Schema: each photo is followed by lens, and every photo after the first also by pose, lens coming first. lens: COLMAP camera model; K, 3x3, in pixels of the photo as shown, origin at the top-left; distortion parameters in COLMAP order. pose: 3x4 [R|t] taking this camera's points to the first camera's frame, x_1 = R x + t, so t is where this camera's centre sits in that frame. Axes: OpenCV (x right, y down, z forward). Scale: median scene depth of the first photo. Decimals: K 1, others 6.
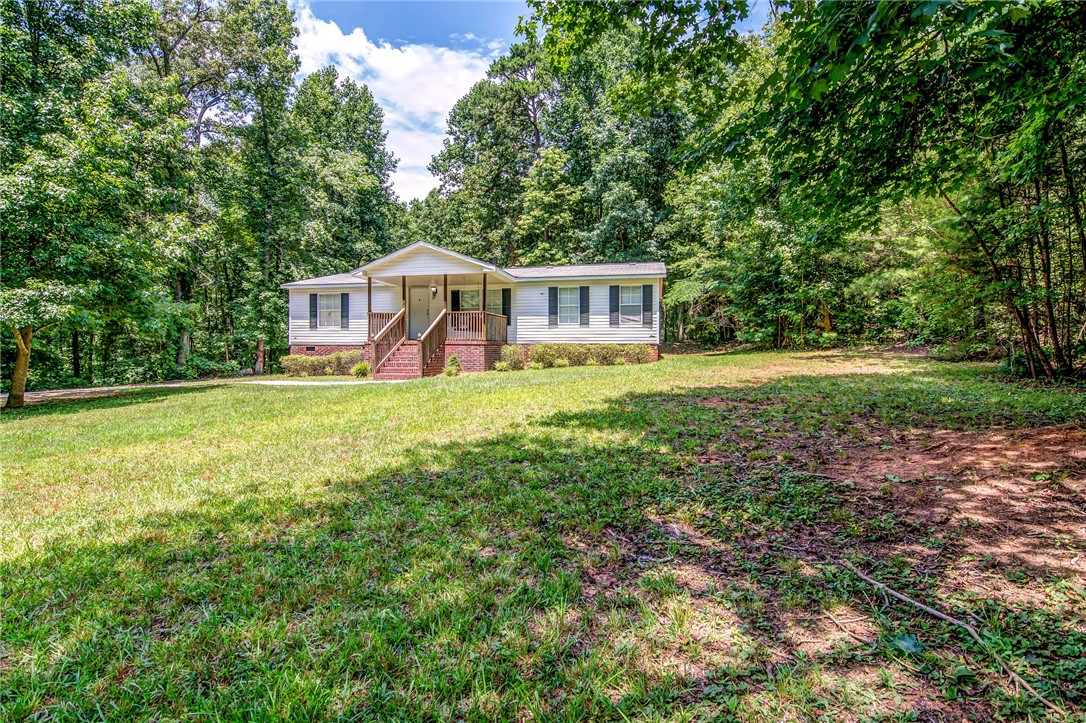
lens RADIAL K [[546.4, 0, 545.1], [0, 546.4, 352.1], [0, 0, 1]] dist [0.003720, -0.001508]
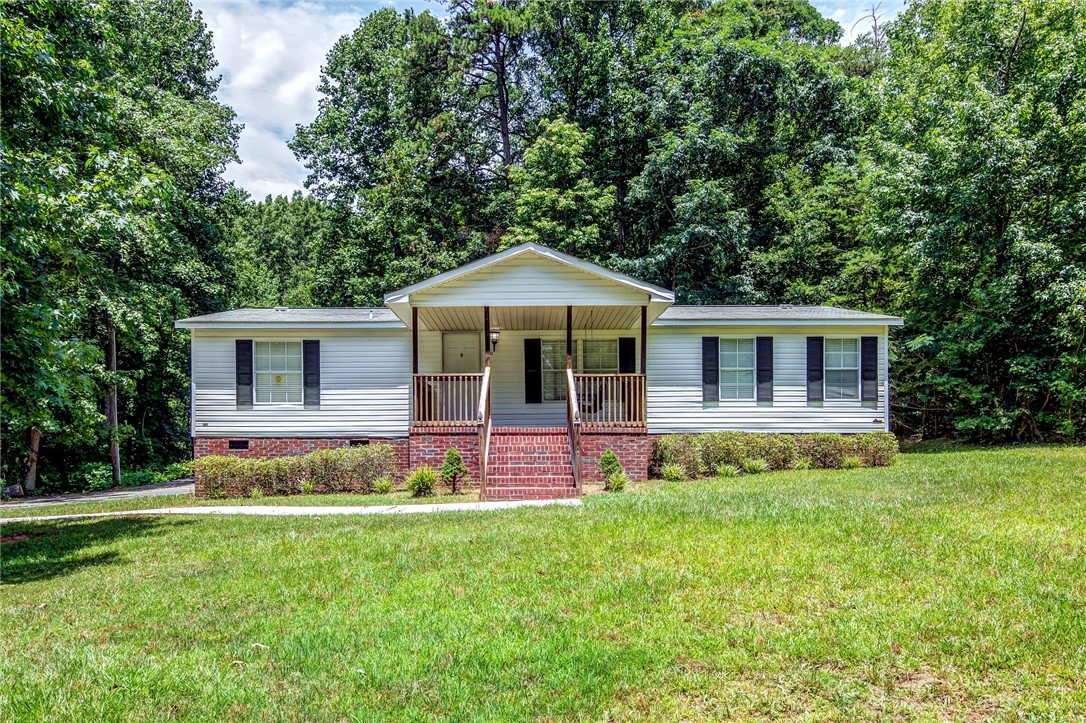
lens RADIAL K [[793.9, 0, 520.2], [0, 793.9, 453.7], [0, 0, 1]] dist [0.000979, -0.005239]
pose [[0.971591, -0.005927, 0.236593, -0.374184], [0.006476, 0.999978, -0.001544, 0.006128], [-0.236579, 0.003032, 0.971608, 0.211760]]
